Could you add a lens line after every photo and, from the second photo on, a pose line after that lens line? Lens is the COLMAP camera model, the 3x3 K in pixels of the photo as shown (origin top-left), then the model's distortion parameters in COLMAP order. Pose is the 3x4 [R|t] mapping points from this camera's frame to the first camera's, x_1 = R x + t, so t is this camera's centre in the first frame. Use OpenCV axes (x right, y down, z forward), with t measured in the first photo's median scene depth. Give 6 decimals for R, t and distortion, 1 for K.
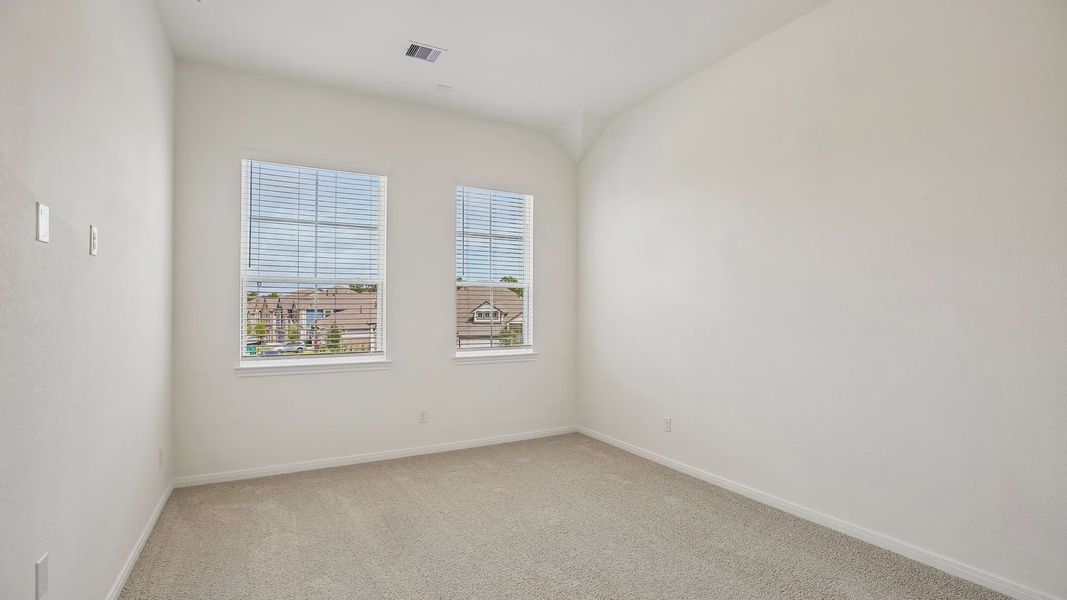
lens RADIAL K [[524.8, 0, 533.5], [0, 524.8, 300.0], [0, 0, 1]] dist [-0.000236, -0.000038]
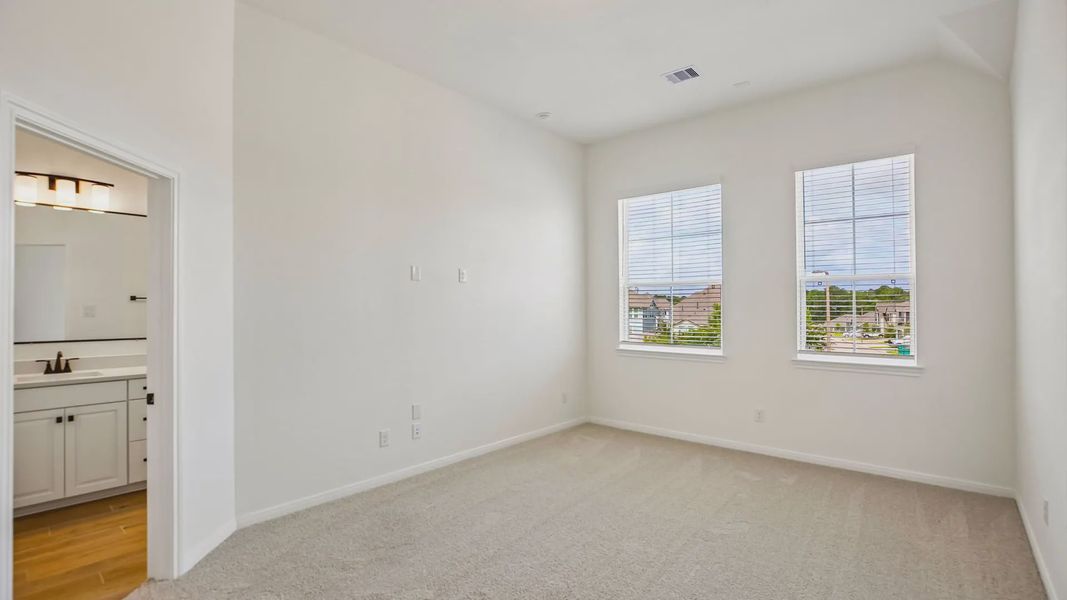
lens RADIAL K [[489.8, 0, 531.3], [0, 489.8, 300.9], [0, 0, 1]] dist [-0.046900, 0.015347]
pose [[0.321696, -0.014273, -0.946735, 0.474914], [0.019447, 0.999775, -0.008465, 0.004969], [0.946643, -0.015688, 0.321902, 0.277377]]
